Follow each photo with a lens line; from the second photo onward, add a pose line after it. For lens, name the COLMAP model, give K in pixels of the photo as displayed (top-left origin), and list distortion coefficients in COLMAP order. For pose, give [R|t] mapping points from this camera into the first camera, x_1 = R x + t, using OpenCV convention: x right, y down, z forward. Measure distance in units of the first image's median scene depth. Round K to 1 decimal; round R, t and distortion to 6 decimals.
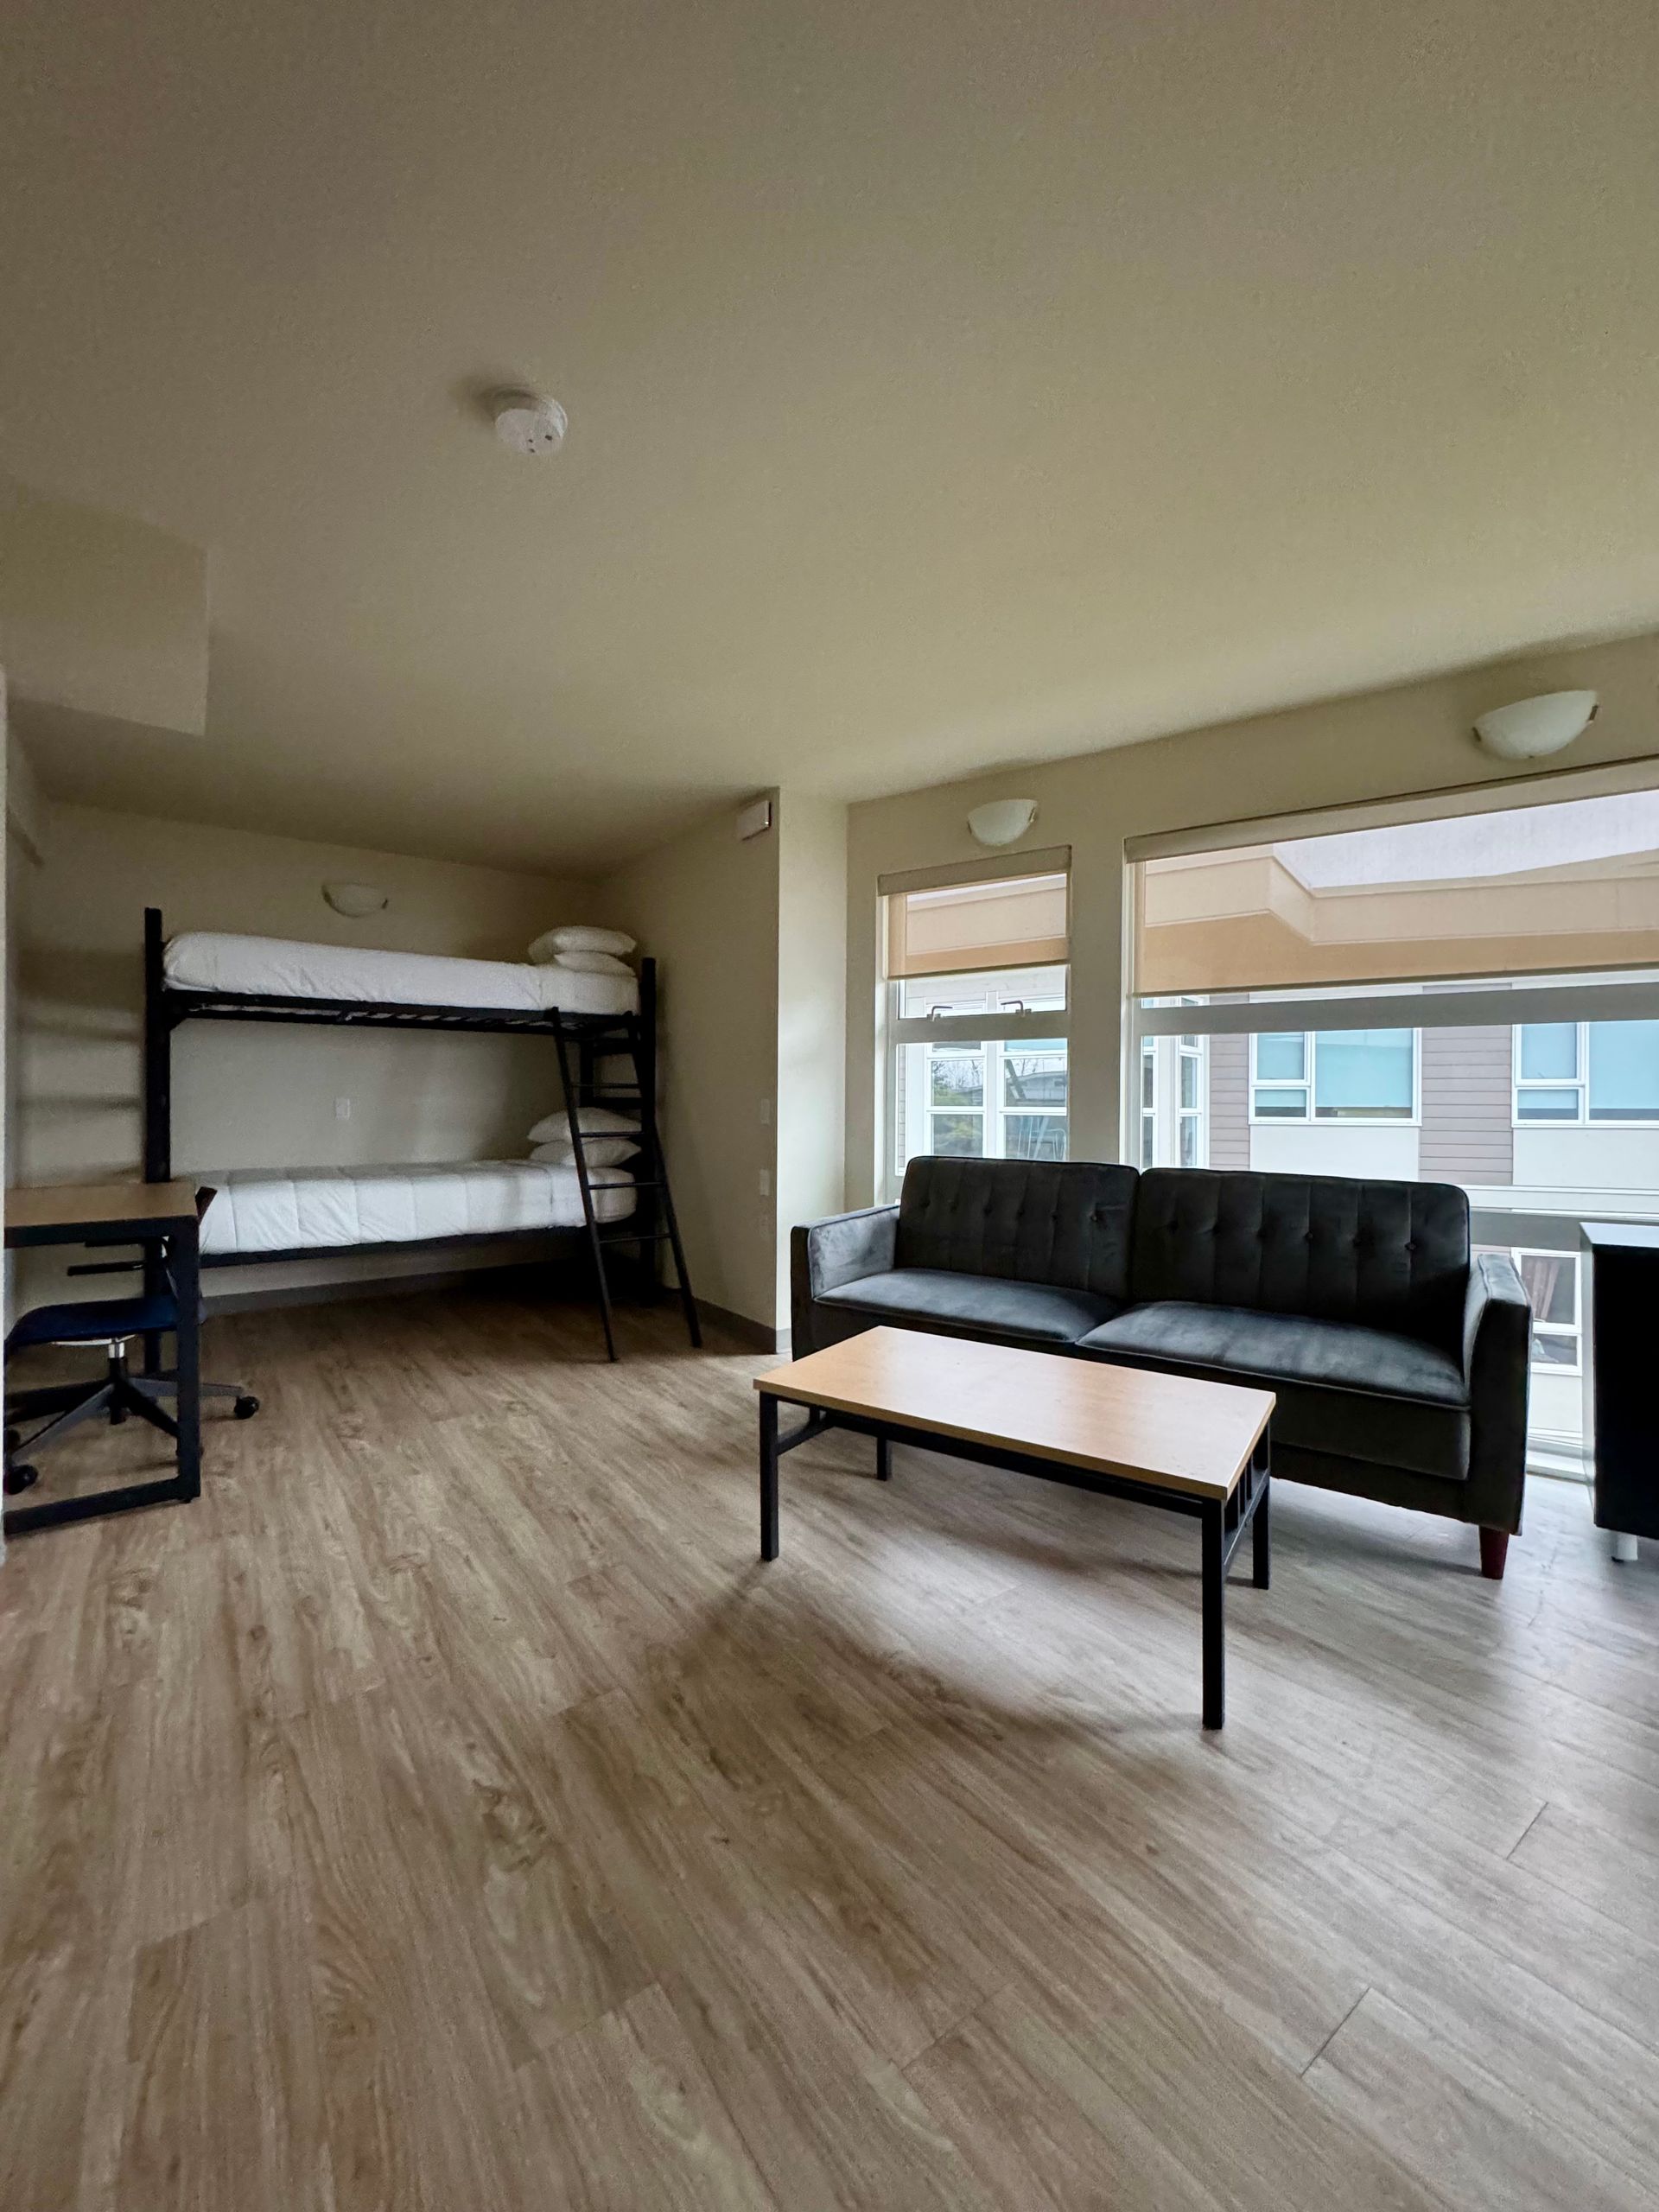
lens RADIAL K [[886.6, 0, 824.3], [0, 886.6, 1106.4], [0, 0, 1]] dist [-0.003050, 0.000612]
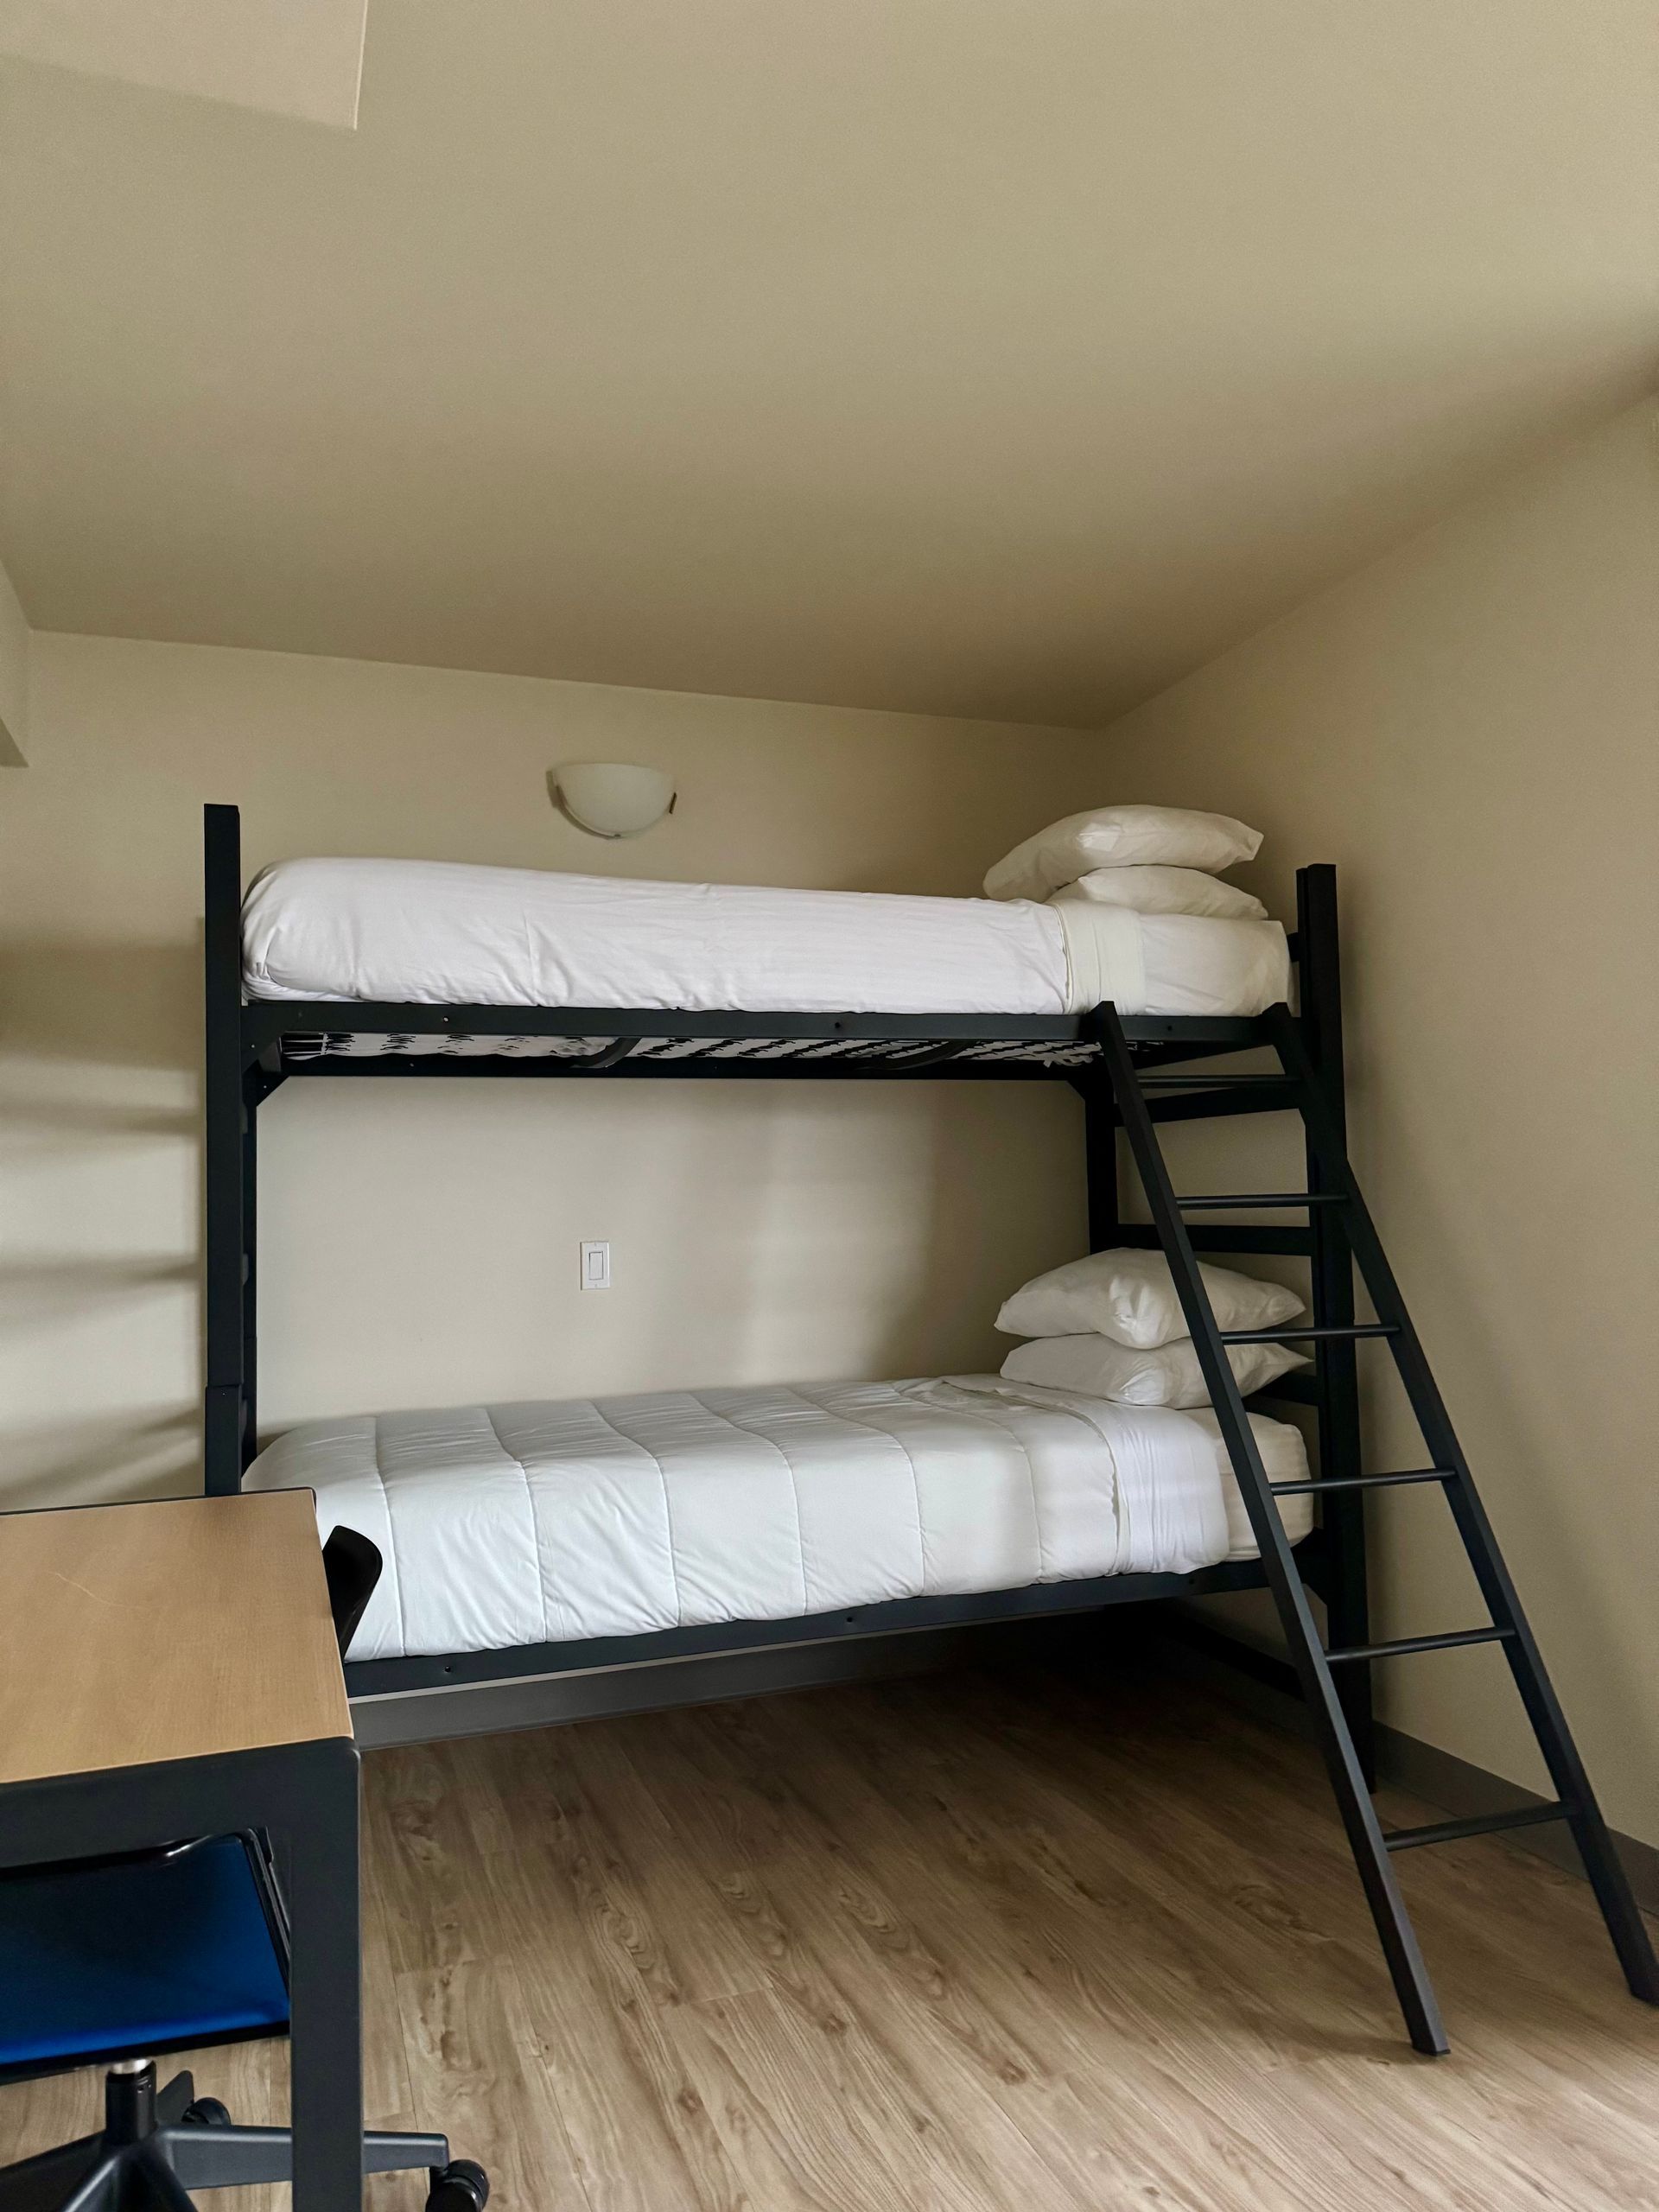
lens RADIAL K [[1525.5, 0, 828.5], [0, 1525.5, 1107.3], [0, 0, 1]] dist [0.004684, -0.005131]
pose [[0.960946, -0.042743, -0.273414, -0.234620], [0.026249, 0.997624, -0.063704, -0.025708], [0.275487, 0.054040, 0.959785, 0.316874]]
